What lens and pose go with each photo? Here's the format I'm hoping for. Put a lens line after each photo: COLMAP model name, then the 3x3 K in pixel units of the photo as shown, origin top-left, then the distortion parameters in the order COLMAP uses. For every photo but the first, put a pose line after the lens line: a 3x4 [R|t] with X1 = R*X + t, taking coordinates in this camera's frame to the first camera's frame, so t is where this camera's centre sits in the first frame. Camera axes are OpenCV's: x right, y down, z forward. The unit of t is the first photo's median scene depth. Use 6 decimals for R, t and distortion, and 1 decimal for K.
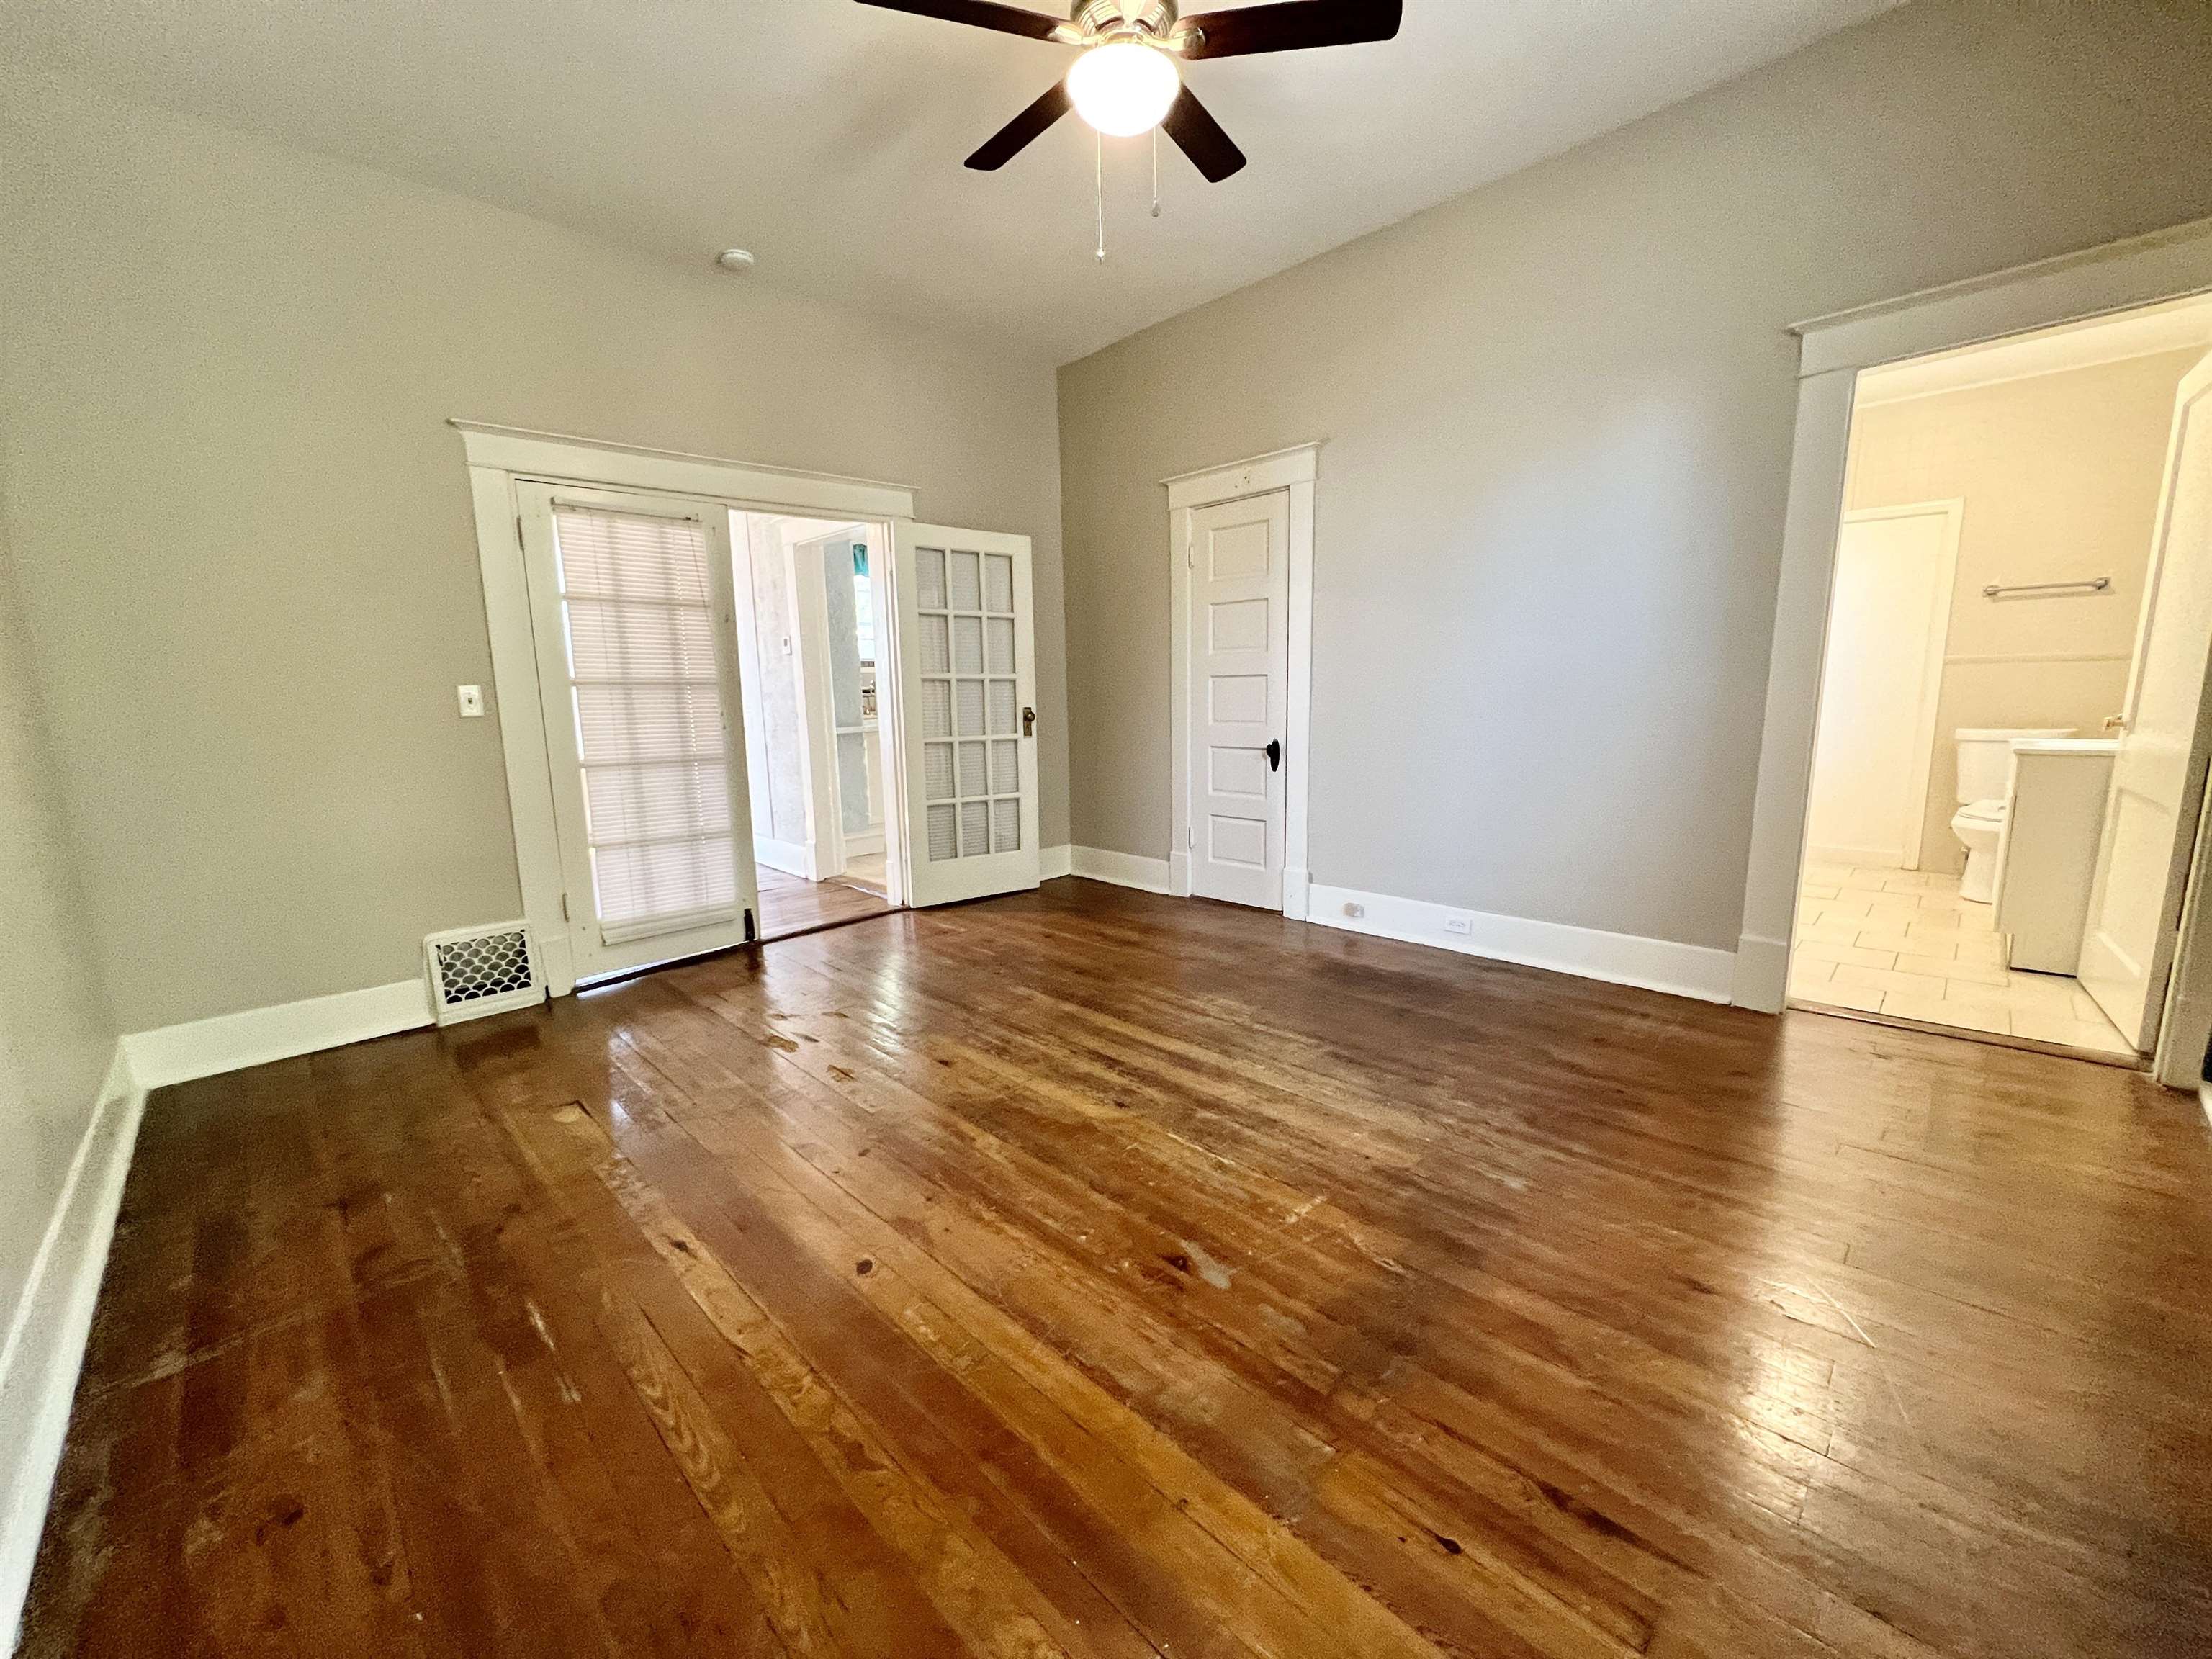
lens RADIAL K [[880.3, 0, 1098.6], [0, 880.3, 836.3], [0, 0, 1]] dist [0.000406, 0.000186]
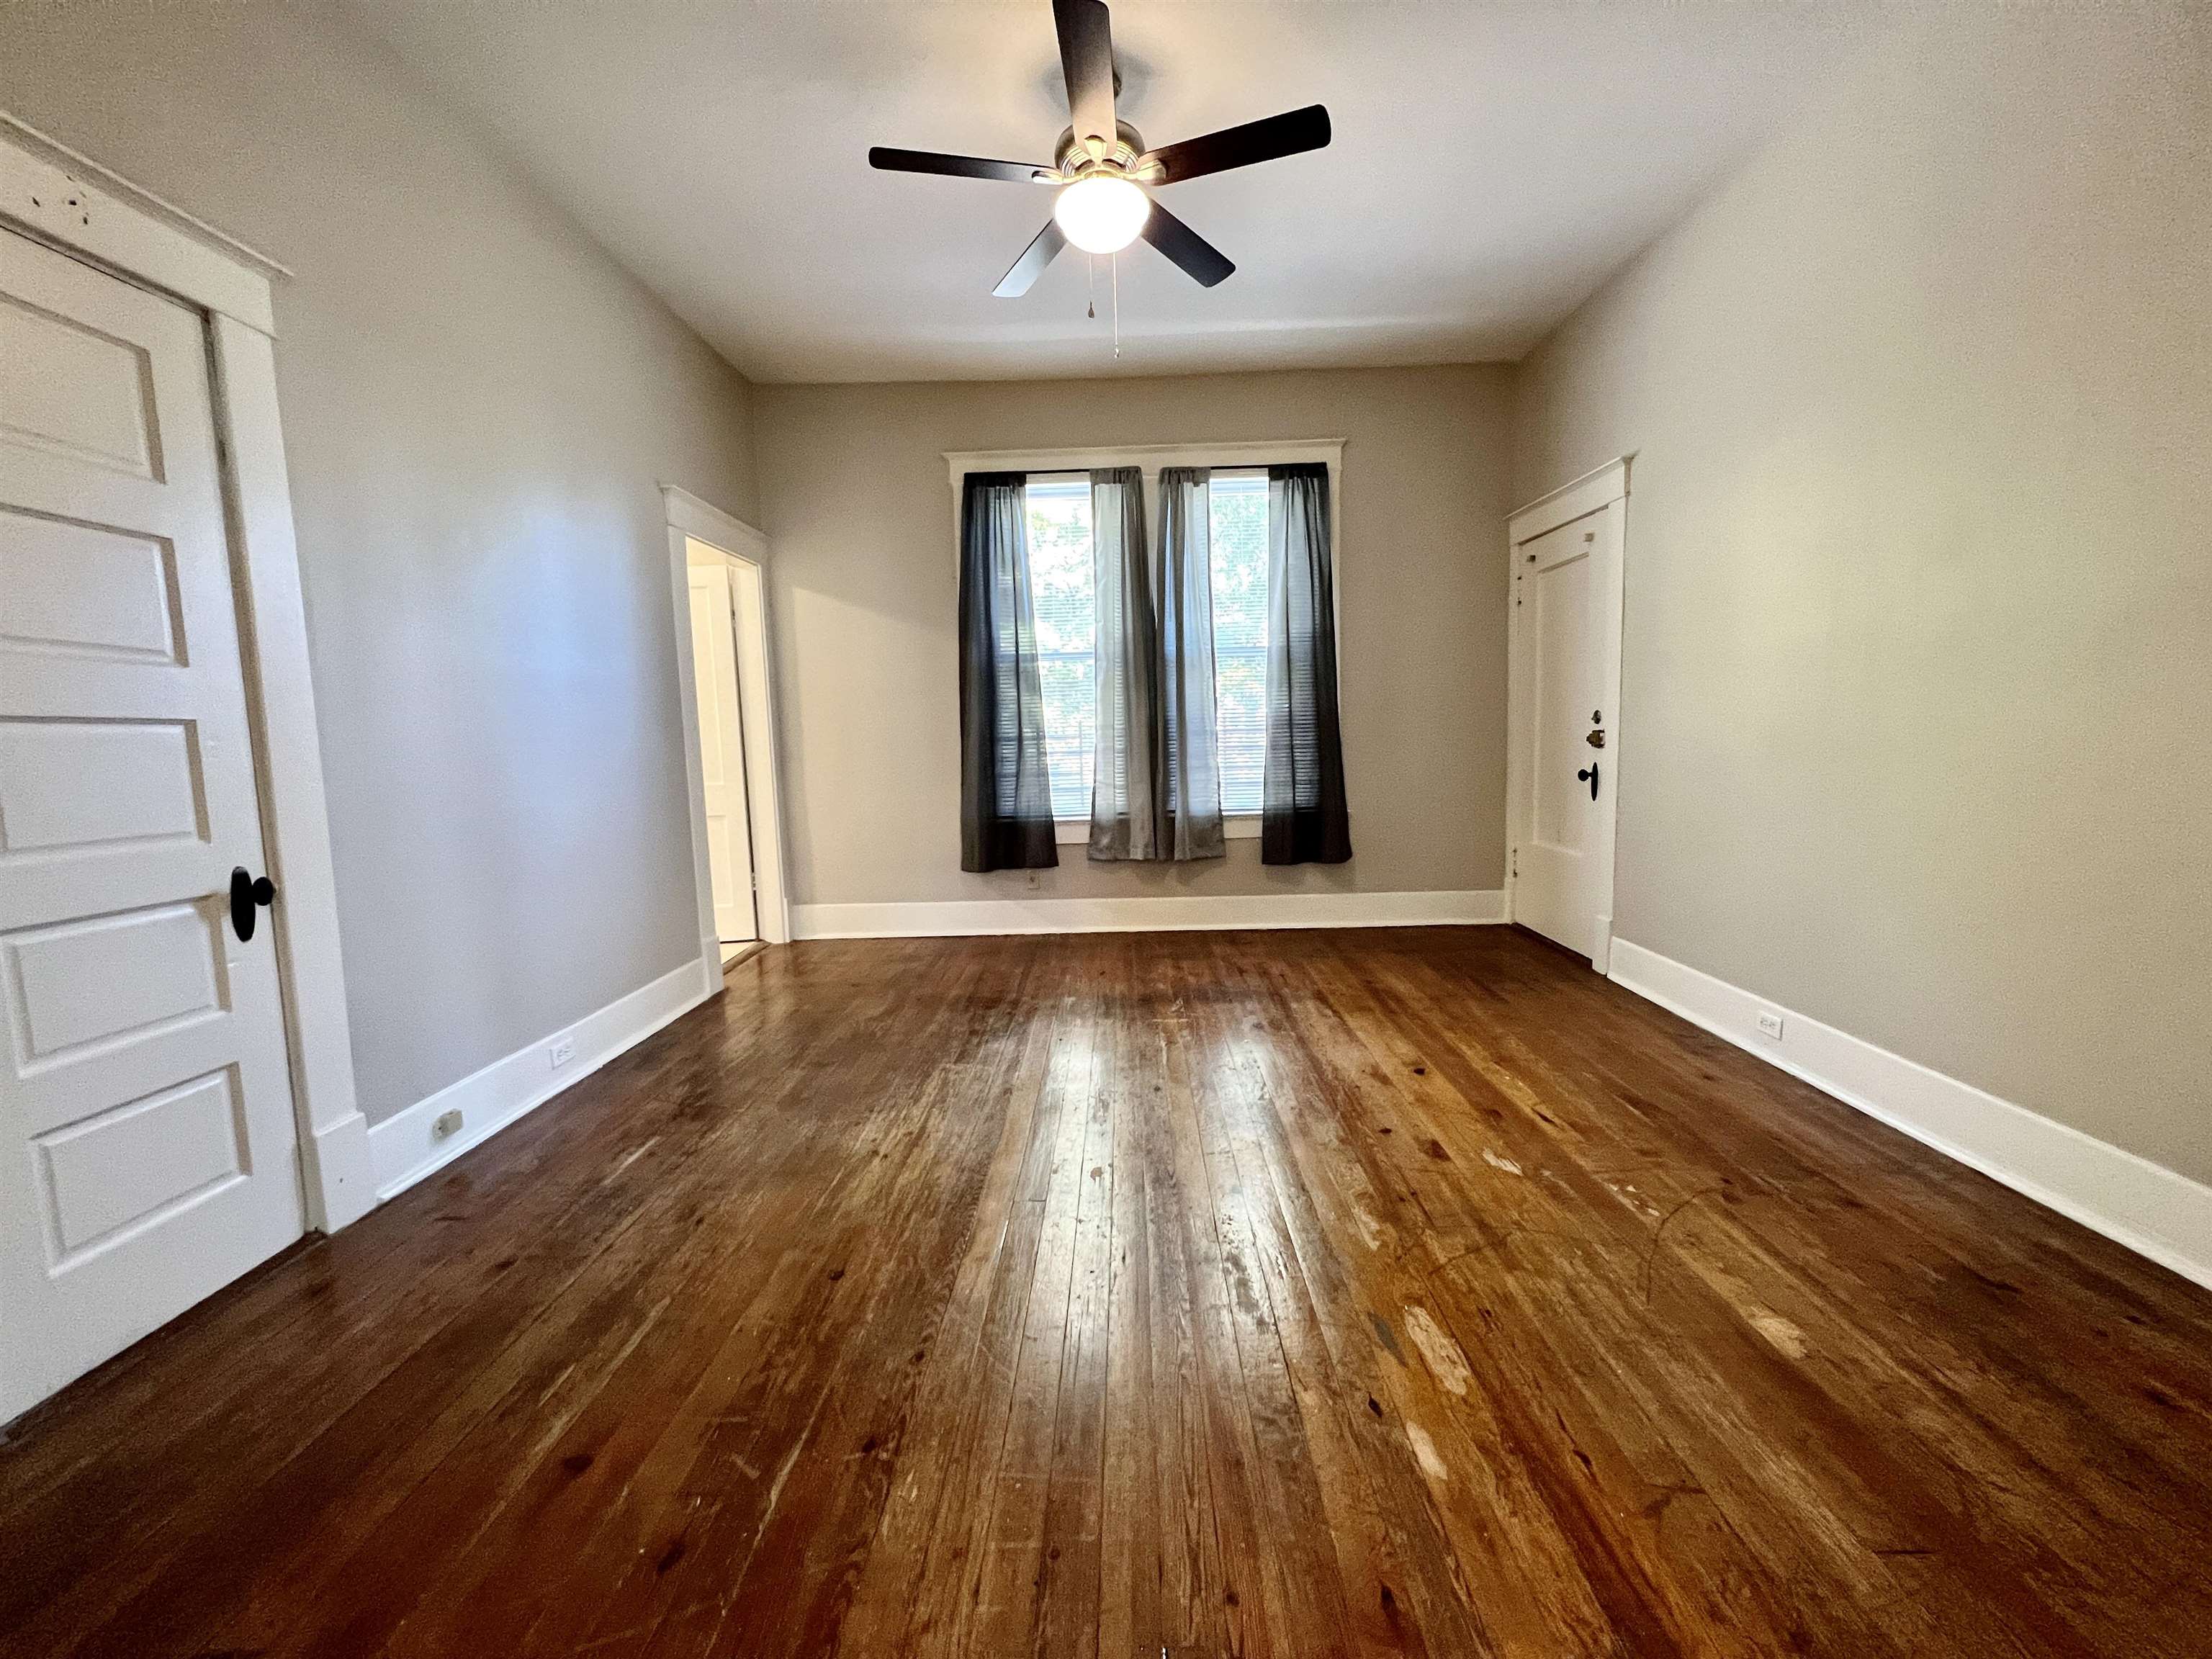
lens RADIAL K [[880.3, 0, 1106.9], [0, 880.3, 816.4], [0, 0, 1]] dist [0.000406, 0.000186]
pose [[-0.704219, -0.022195, 0.709636, -0.759692], [0.162499, 0.967941, 0.191532, -0.273407], [-0.691136, 0.250196, -0.678036, 1.812534]]
